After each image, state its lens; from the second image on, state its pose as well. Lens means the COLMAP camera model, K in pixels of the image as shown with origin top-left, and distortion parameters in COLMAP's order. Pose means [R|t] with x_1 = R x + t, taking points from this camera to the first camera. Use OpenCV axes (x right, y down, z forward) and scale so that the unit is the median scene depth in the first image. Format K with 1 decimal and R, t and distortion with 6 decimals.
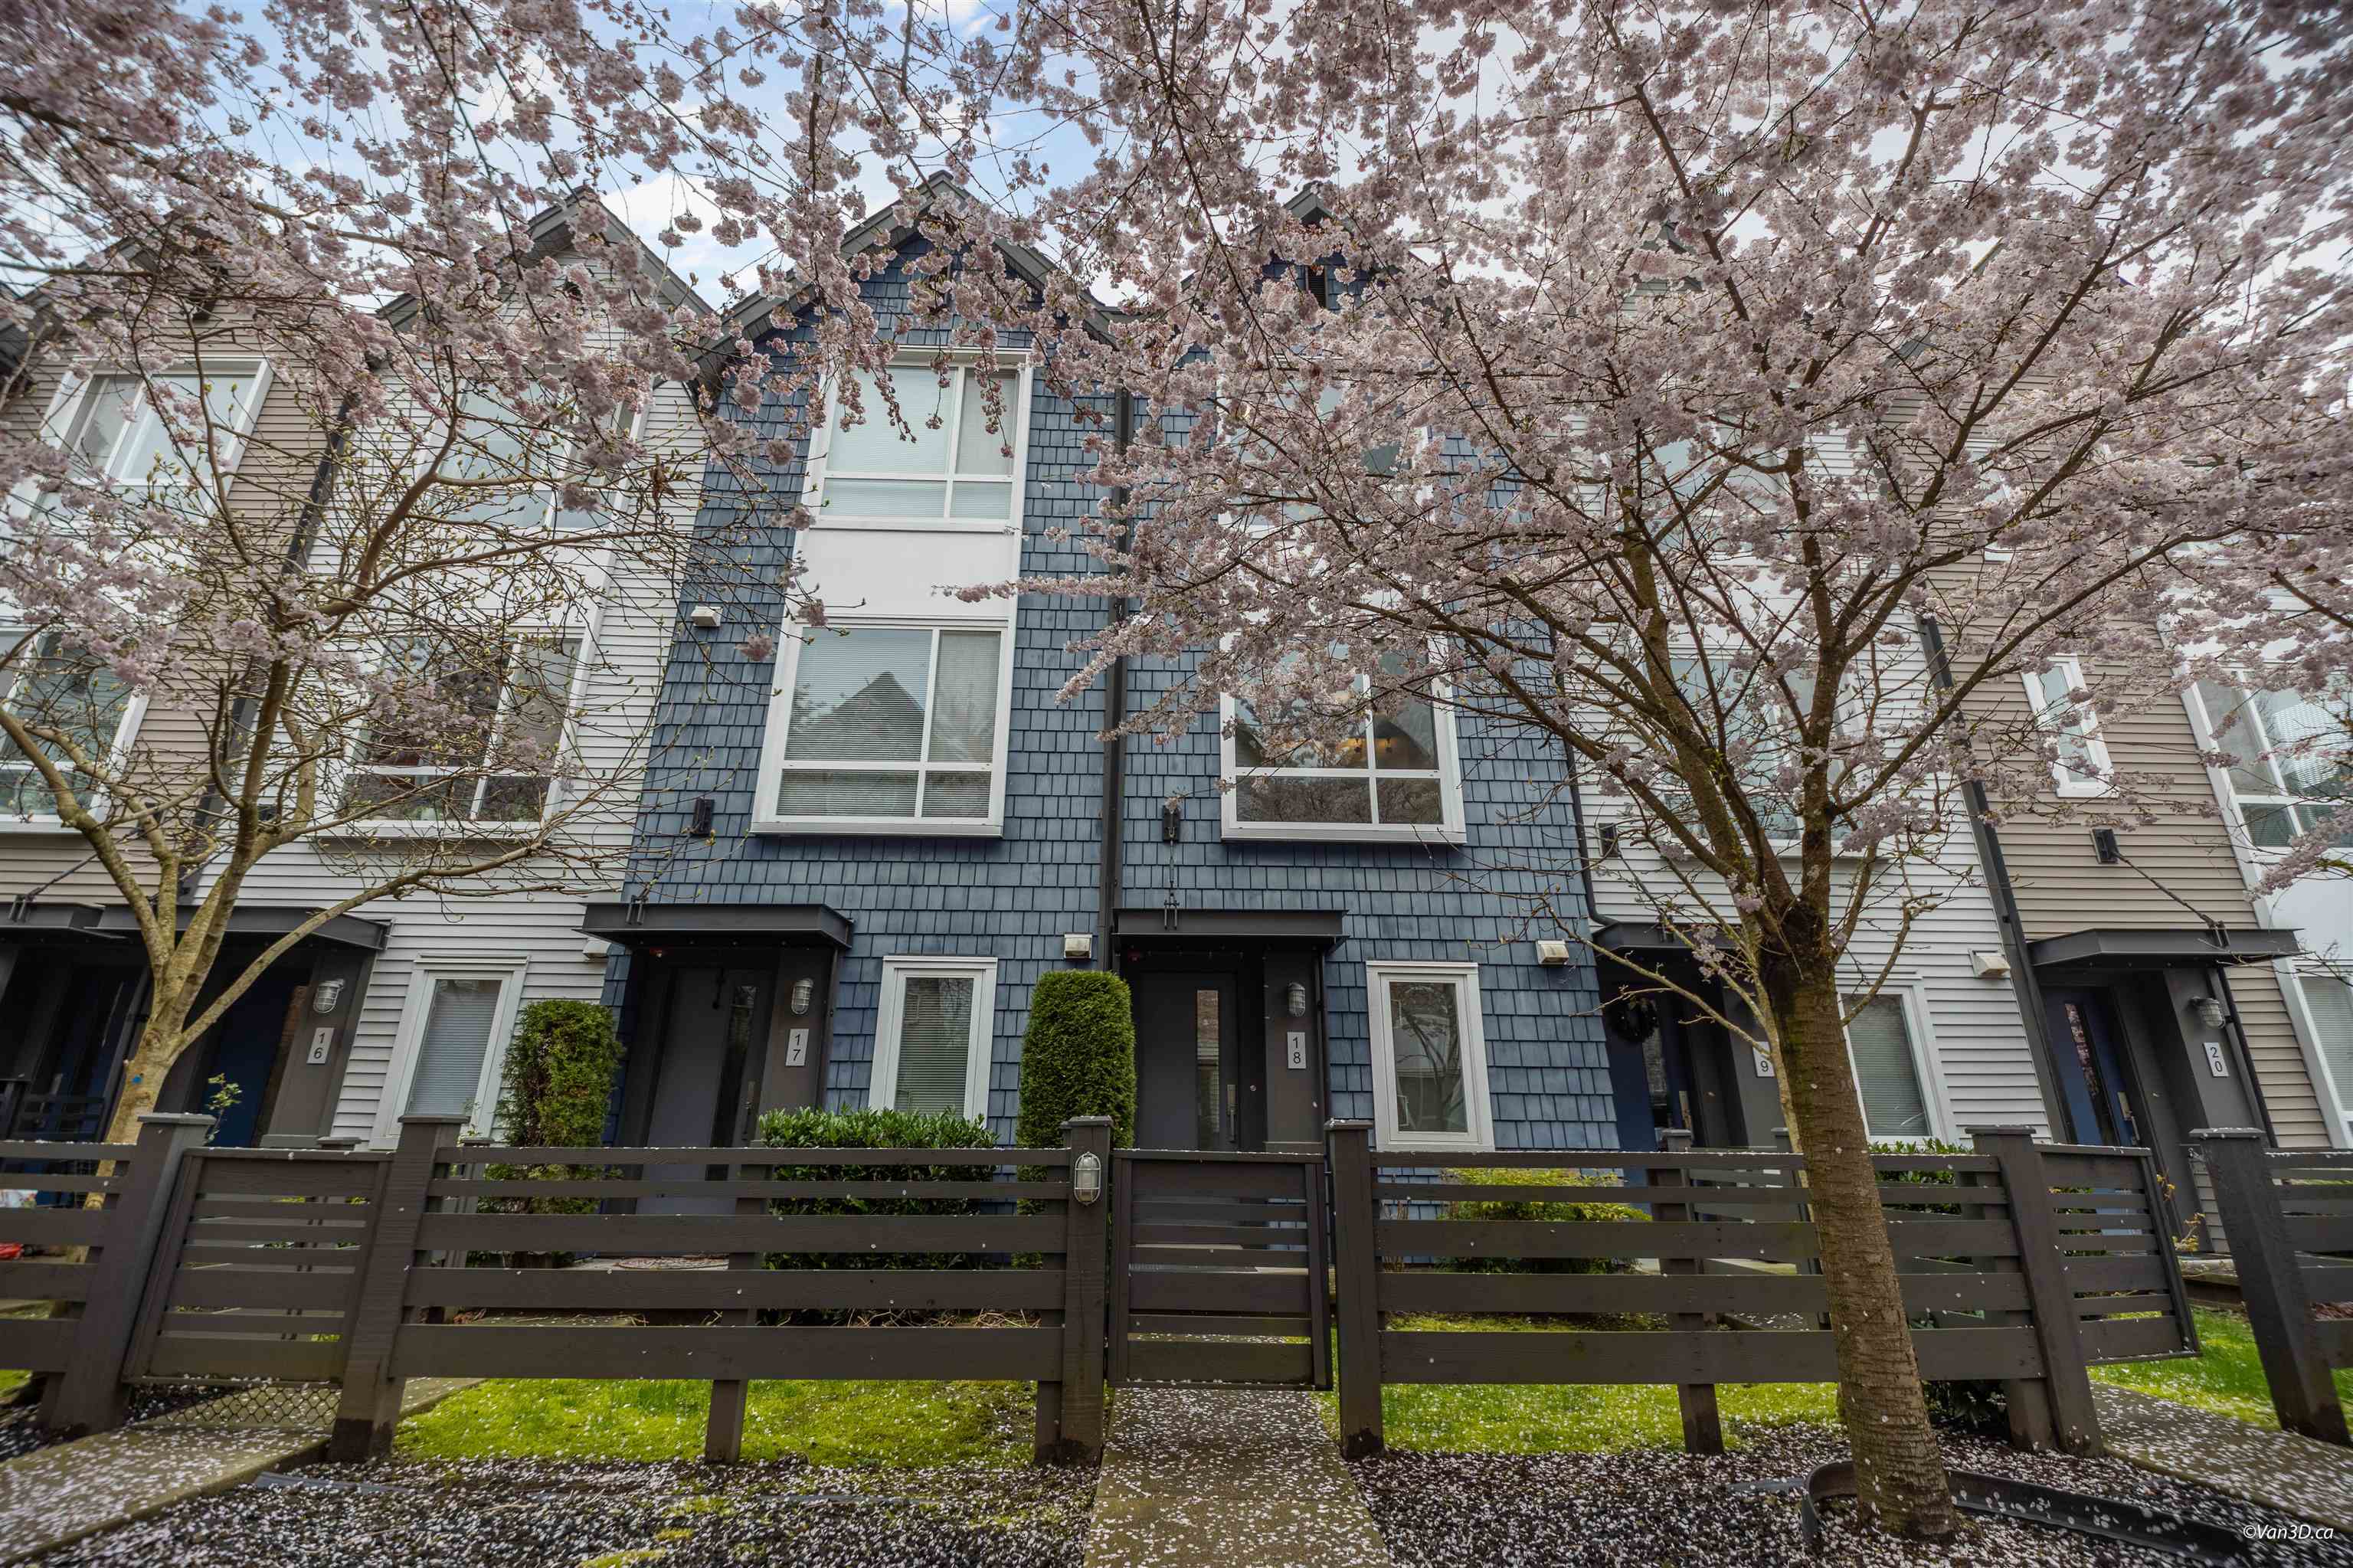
lens RADIAL K [[967.4, 0, 1176.5], [0, 967.4, 784.0], [0, 0, 1]] dist [0.020767, -0.023481]
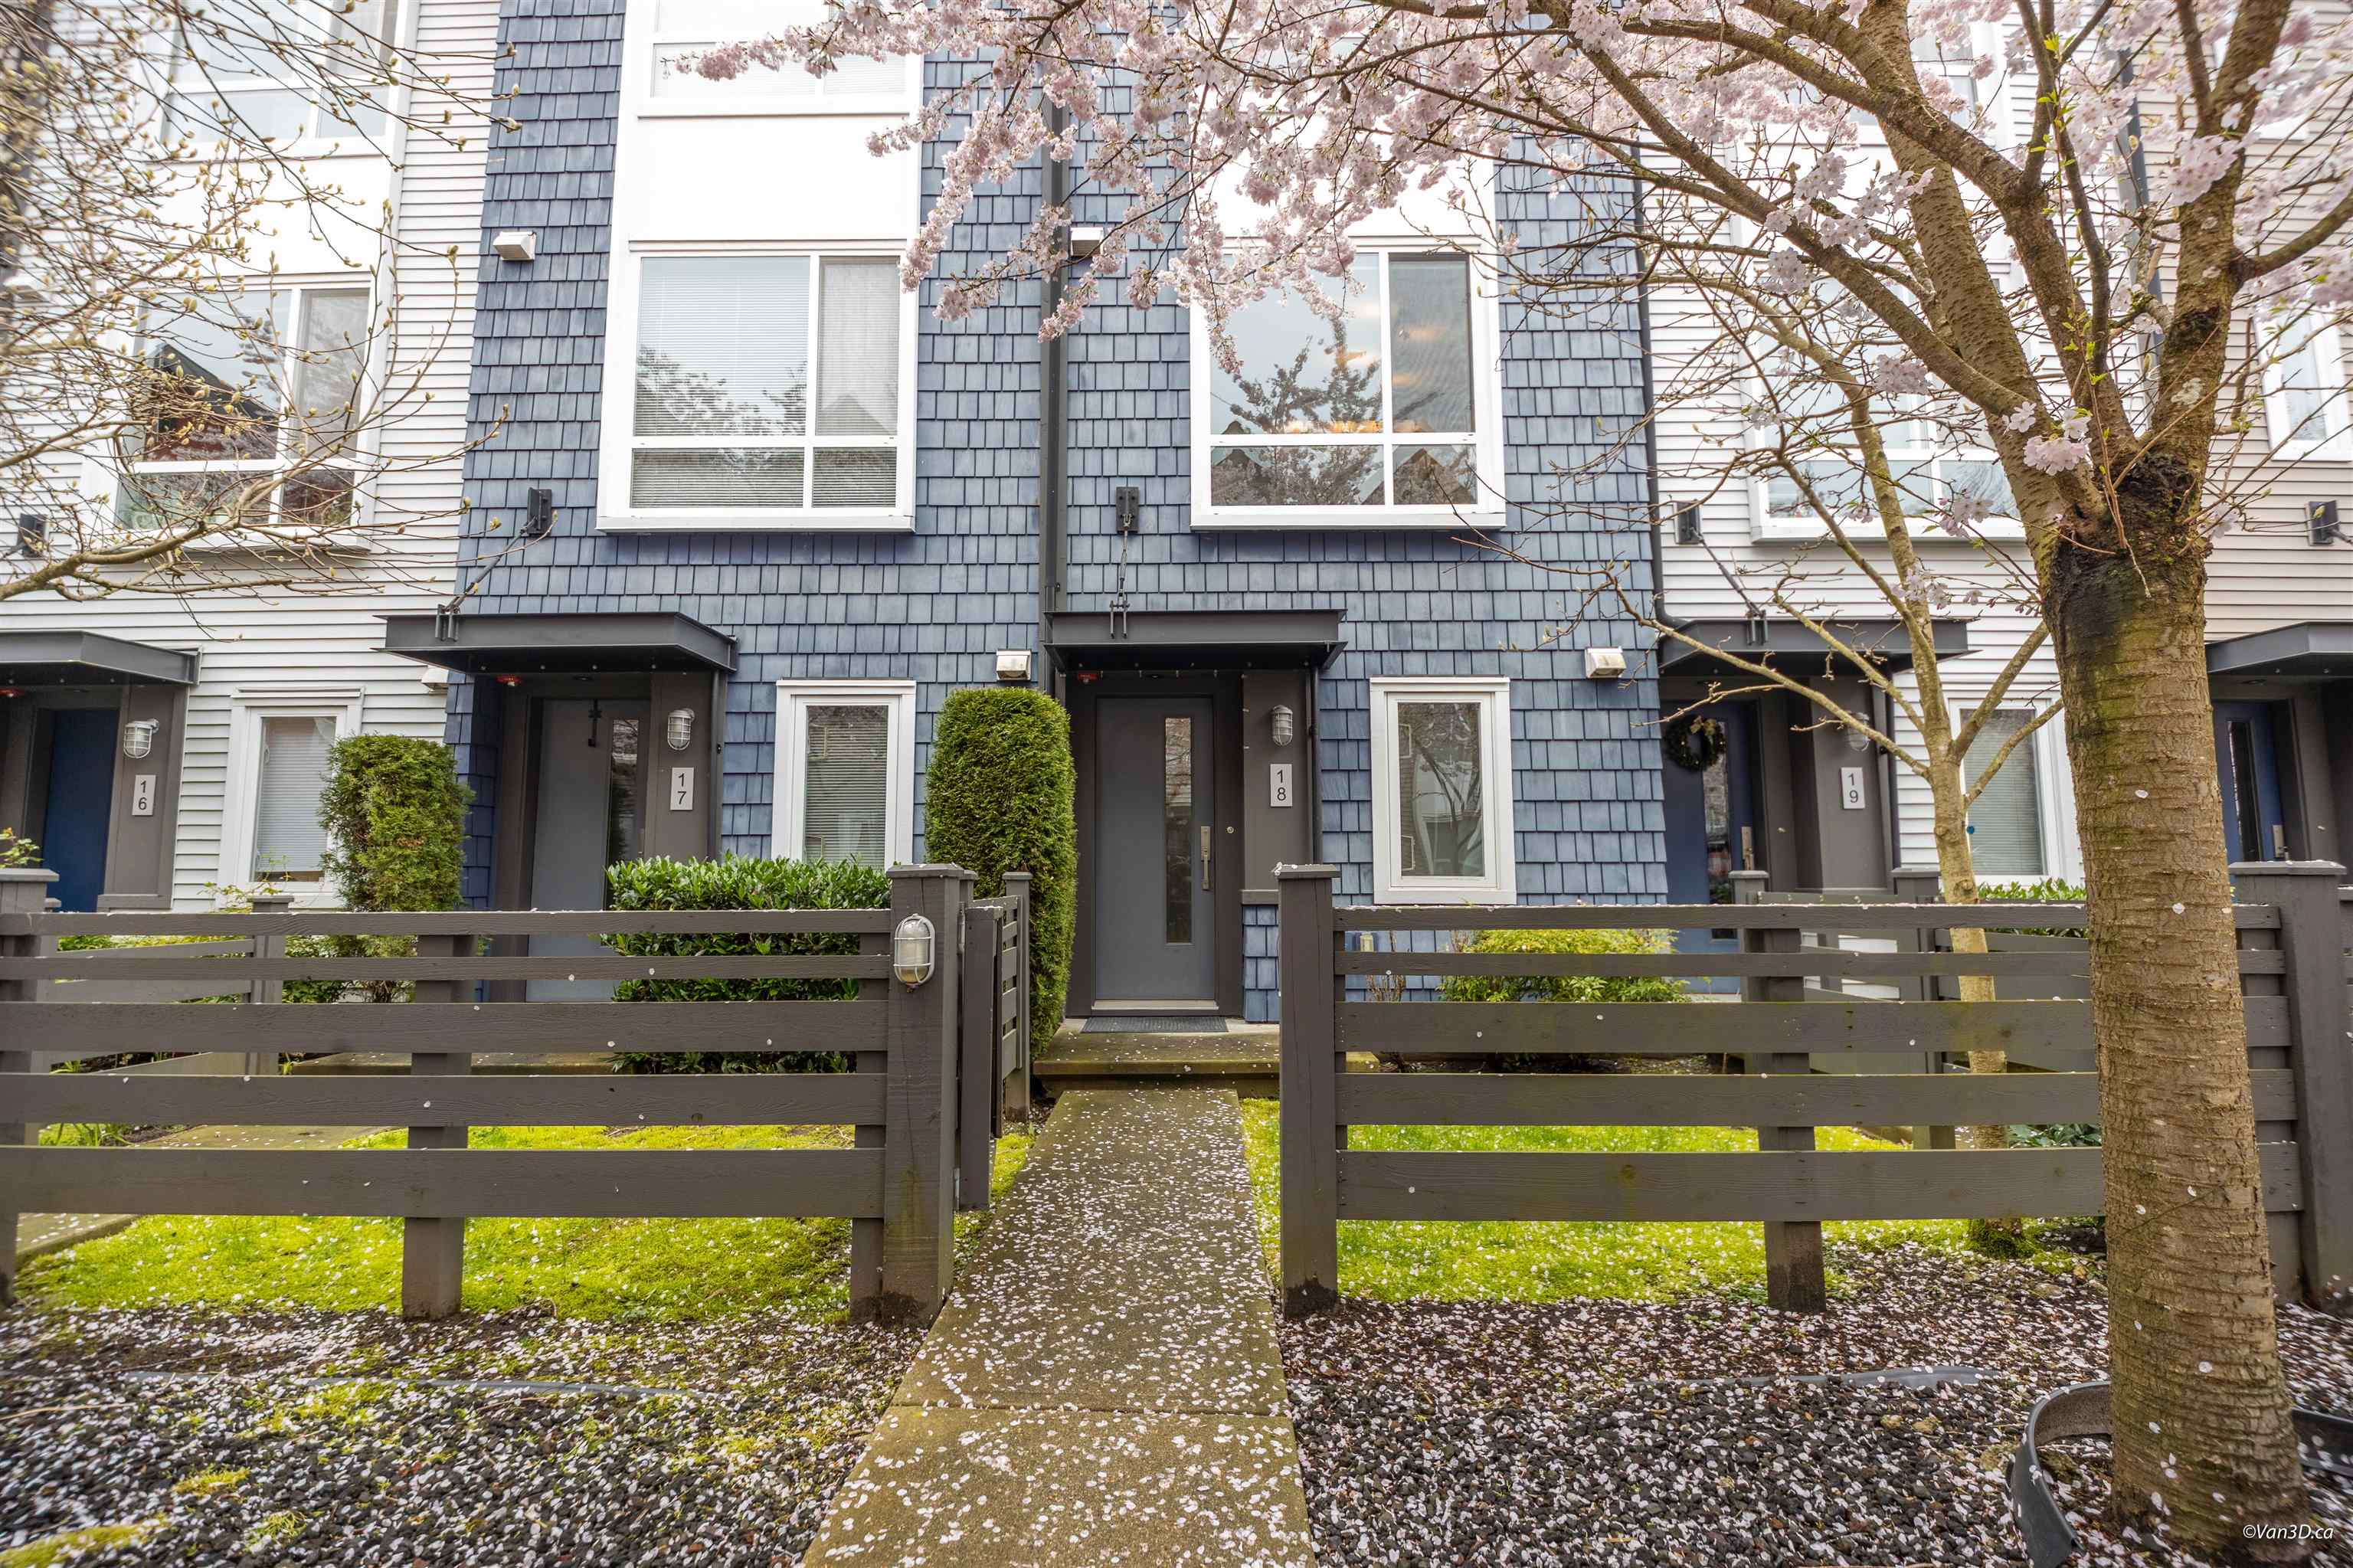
lens RADIAL K [[967.4, 0, 1176.5], [0, 967.4, 784.0], [0, 0, 1]] dist [0.020767, -0.023481]
pose [[0.999438, -0.013066, -0.030871, 0.059190], [0.020273, 0.969012, 0.246180, 0.067622], [0.026698, -0.246668, 0.968732, 0.195142]]
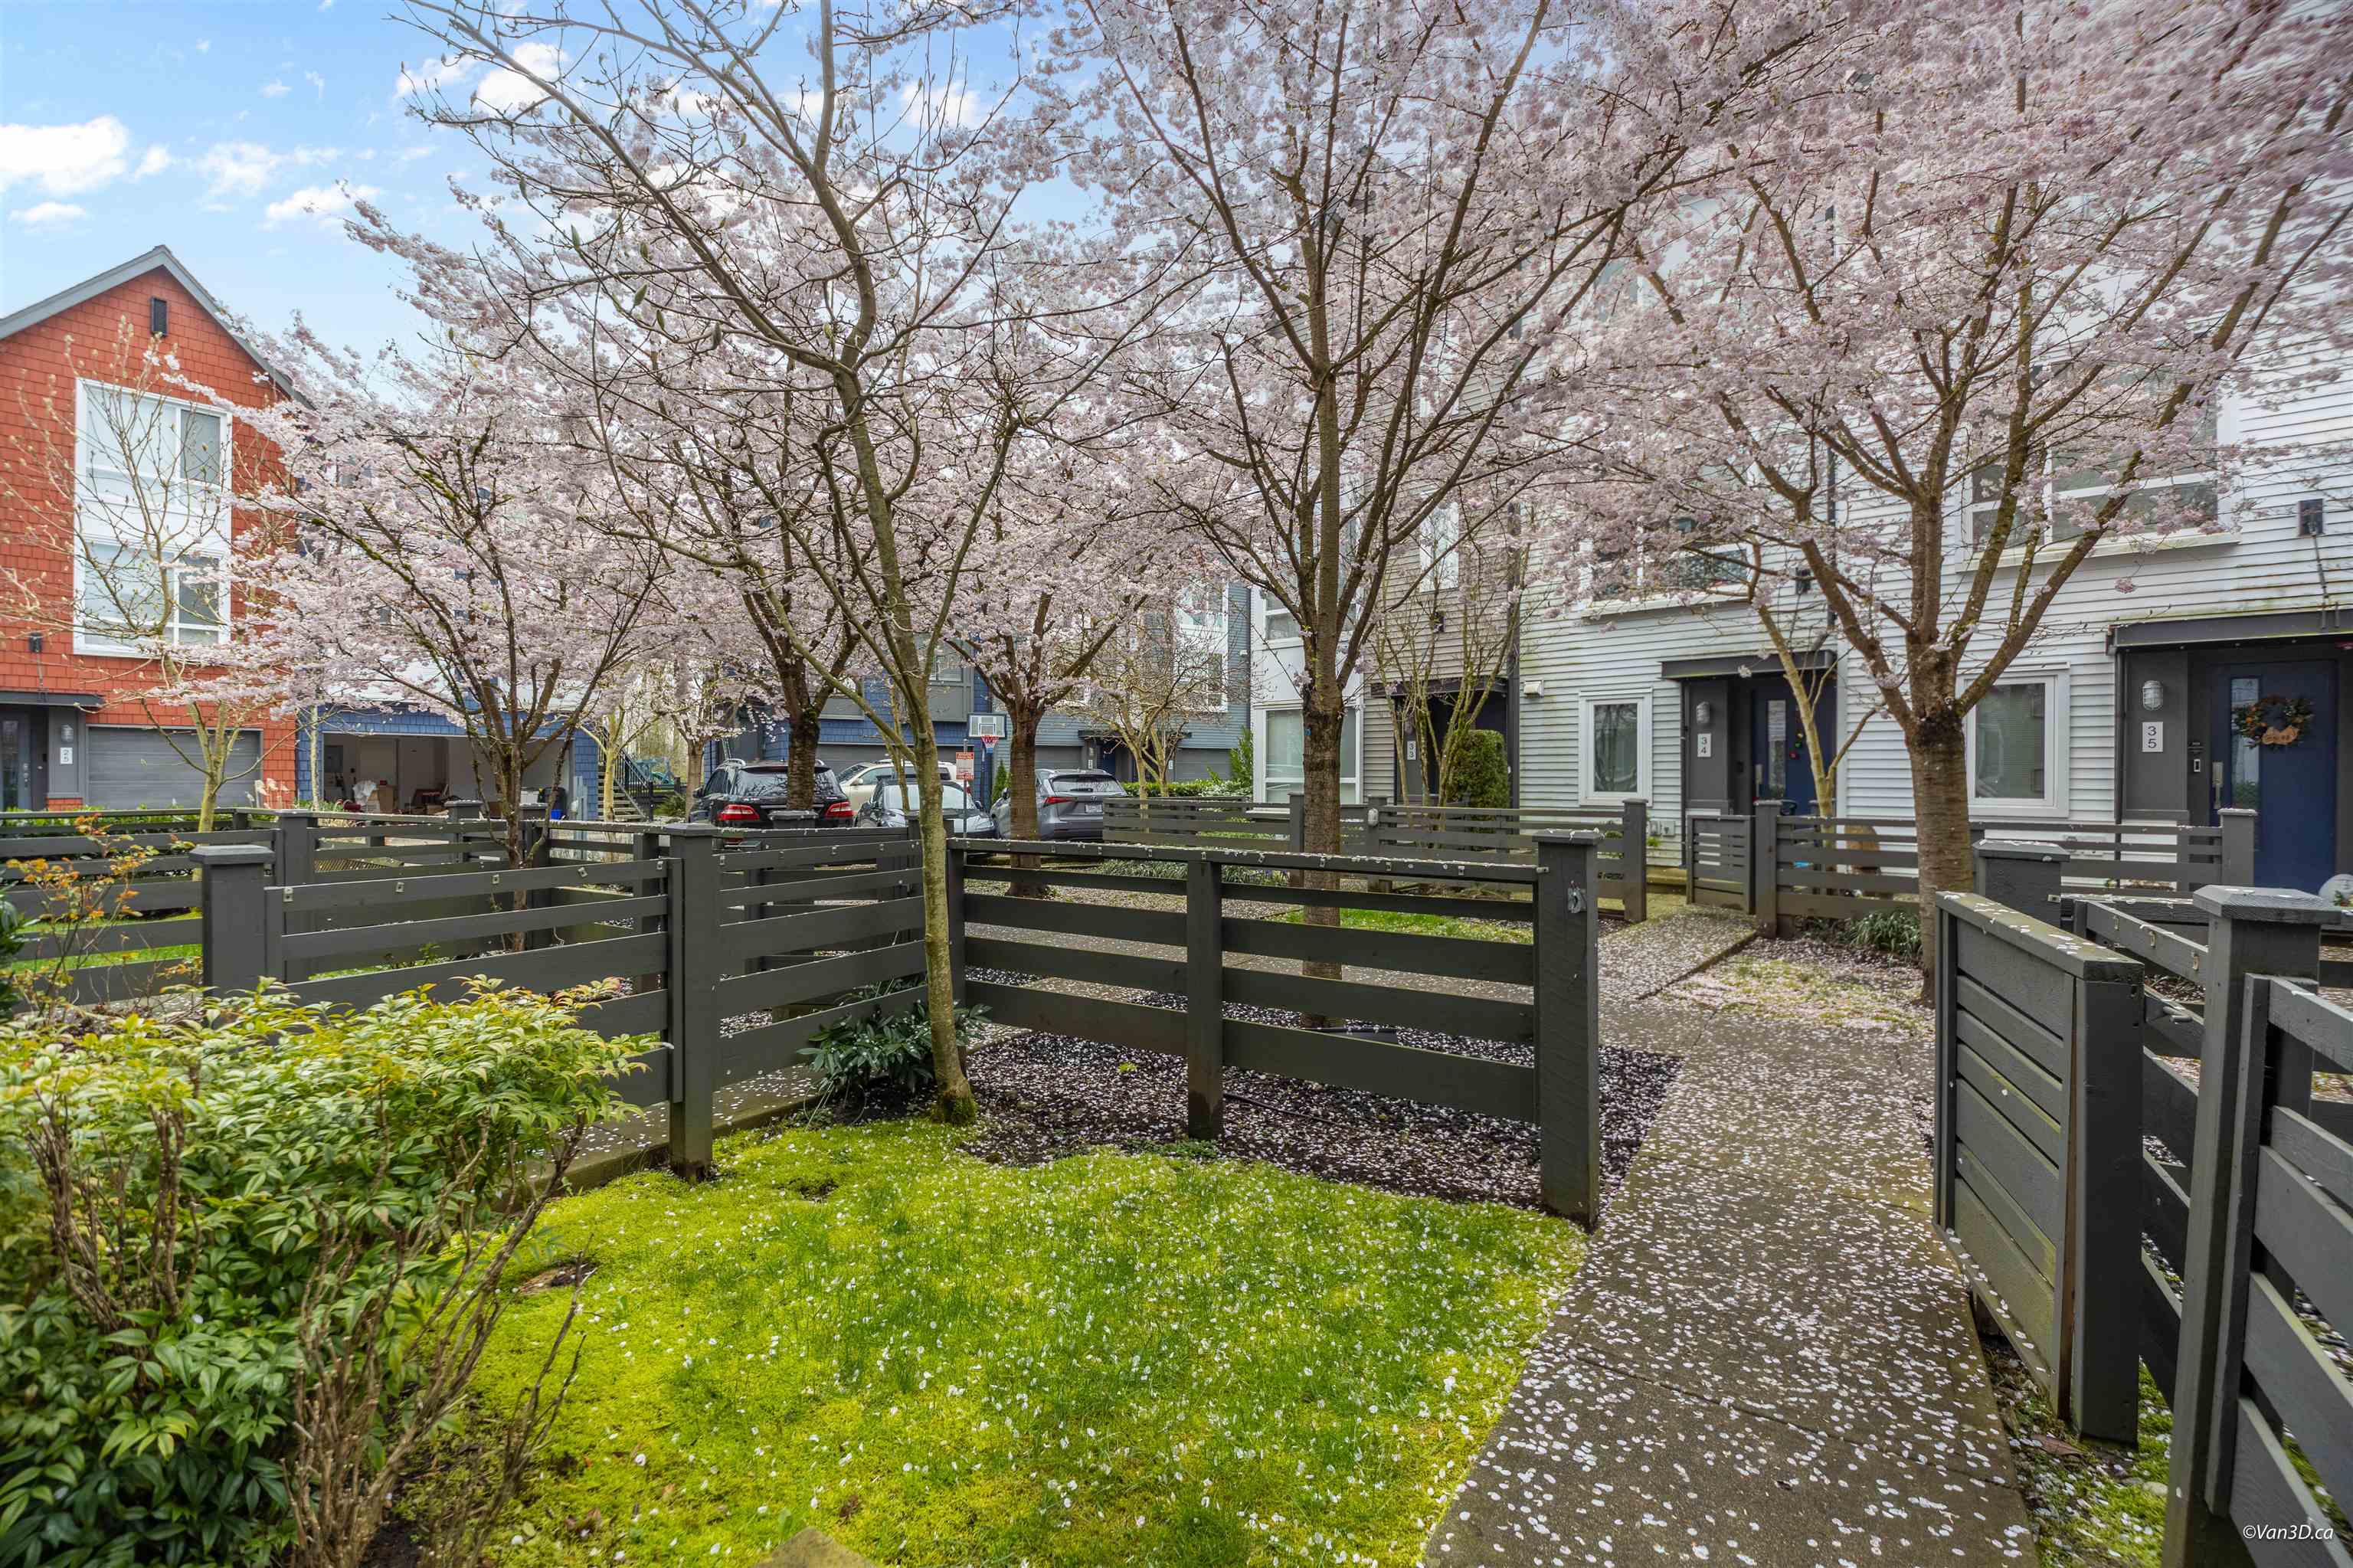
lens RADIAL K [[967.4, 0, 1176.5], [0, 967.4, 784.0], [0, 0, 1]] dist [0.020767, -0.023481]
pose [[-0.826817, -0.007919, 0.562416, 0.002671], [-0.191563, 0.944089, -0.268328, 0.310918], [-0.528845, -0.329596, -0.782105, 0.958341]]
